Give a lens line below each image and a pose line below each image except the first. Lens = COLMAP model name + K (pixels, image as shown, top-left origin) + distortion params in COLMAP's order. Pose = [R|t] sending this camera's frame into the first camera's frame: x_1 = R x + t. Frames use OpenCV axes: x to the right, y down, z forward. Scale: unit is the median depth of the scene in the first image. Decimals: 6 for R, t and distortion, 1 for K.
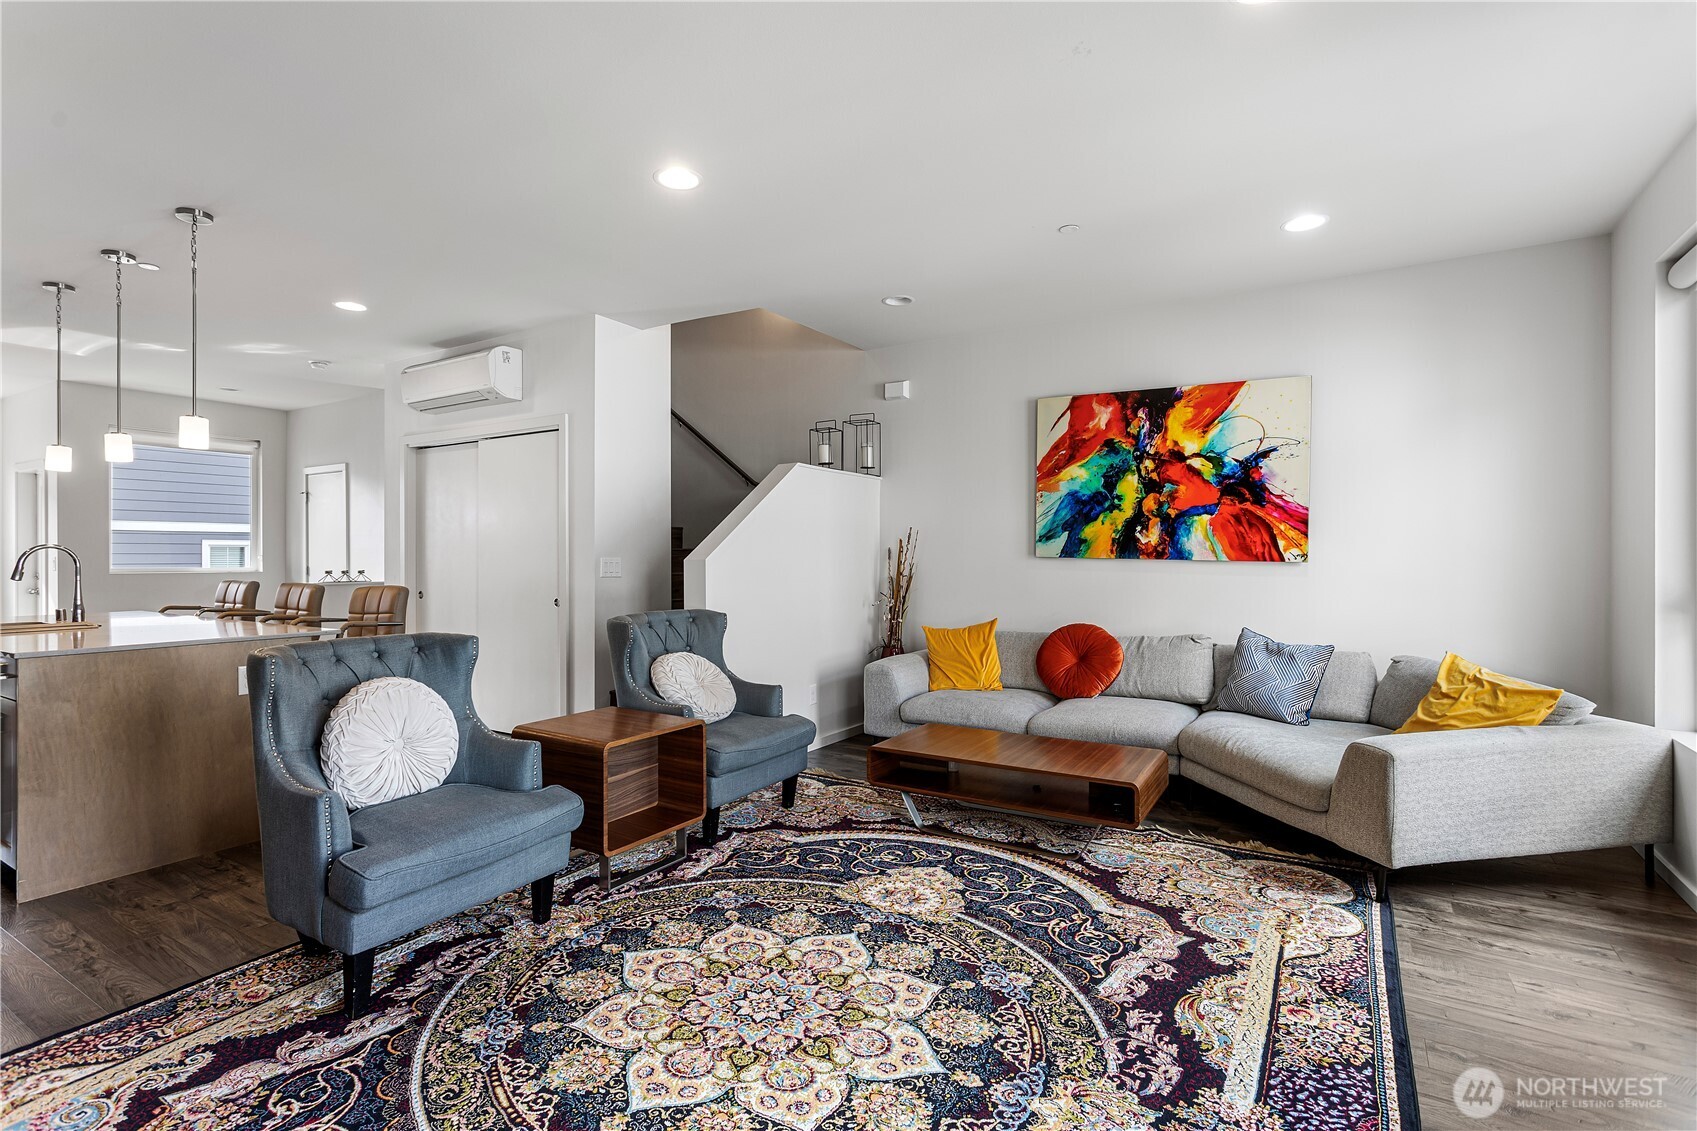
lens RADIAL K [[801.0, 0, 849.8], [0, 801.0, 556.1], [0, 0, 1]] dist [-0.004372, 0.002307]
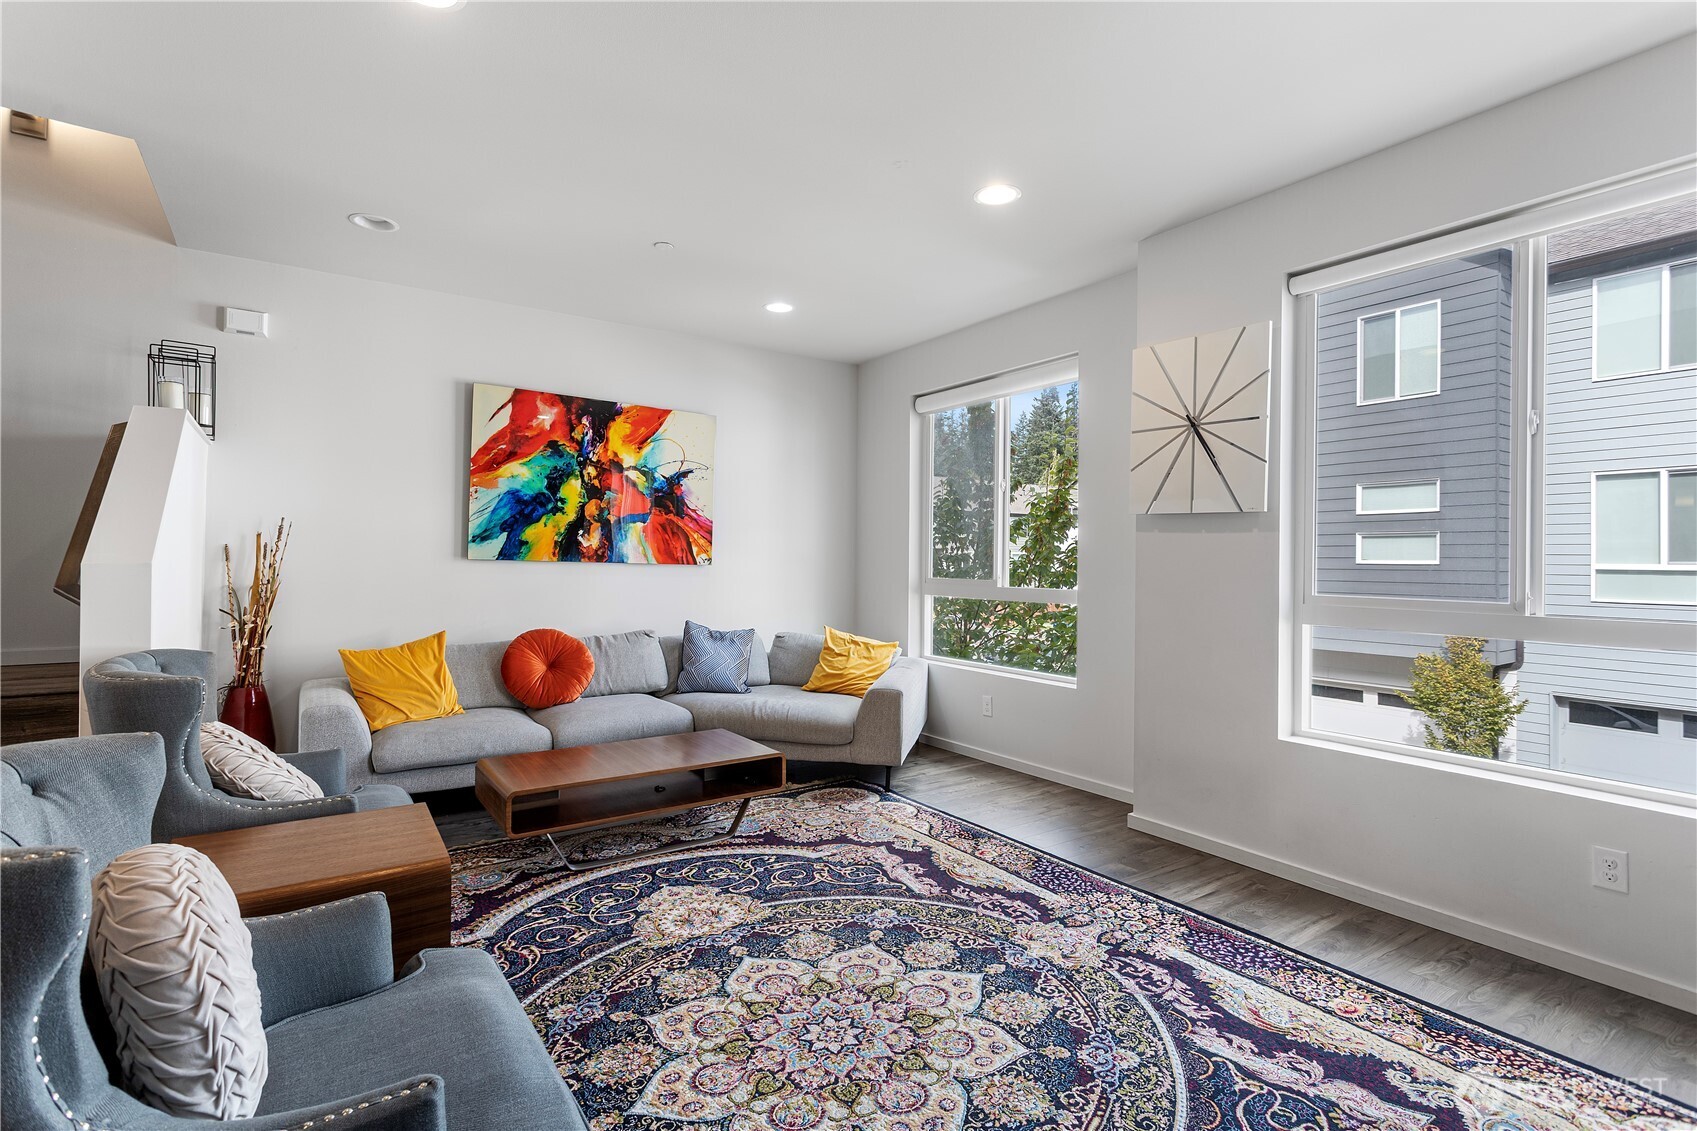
lens RADIAL K [[801.0, 0, 850.2], [0, 801.0, 559.6], [0, 0, 1]] dist [-0.004372, 0.002307]
pose [[0.402973, 0.004128, 0.915203, -0.711944], [-0.008925, 0.999960, -0.000580, -0.003099], [-0.915168, -0.007935, 0.402994, 0.438491]]
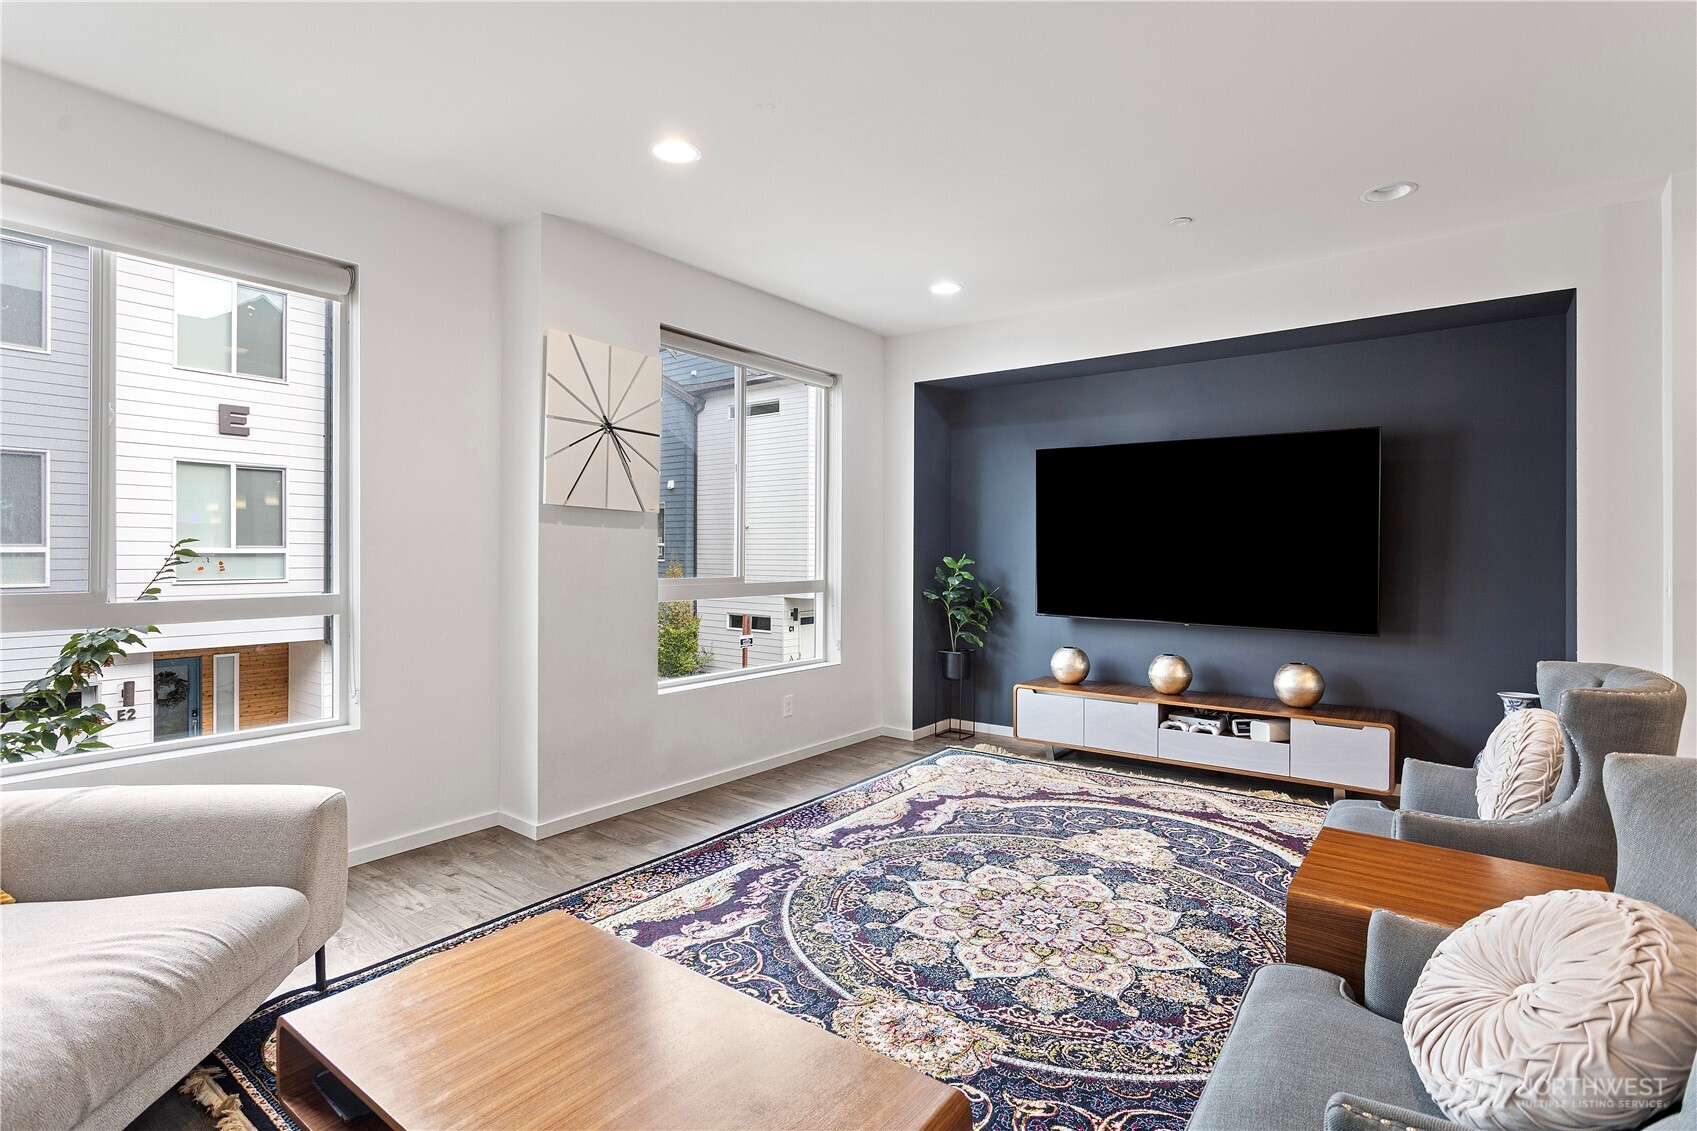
lens RADIAL K [[818.3, 0, 845.5], [0, 818.3, 557.6], [0, 0, 1]] dist [-0.013295, 0.000906]
pose [[-0.995192, -0.003943, 0.097866, 0.053261], [-0.003066, 0.999954, 0.009105, -0.012390], [-0.097897, 0.008761, -0.995158, 1.678609]]
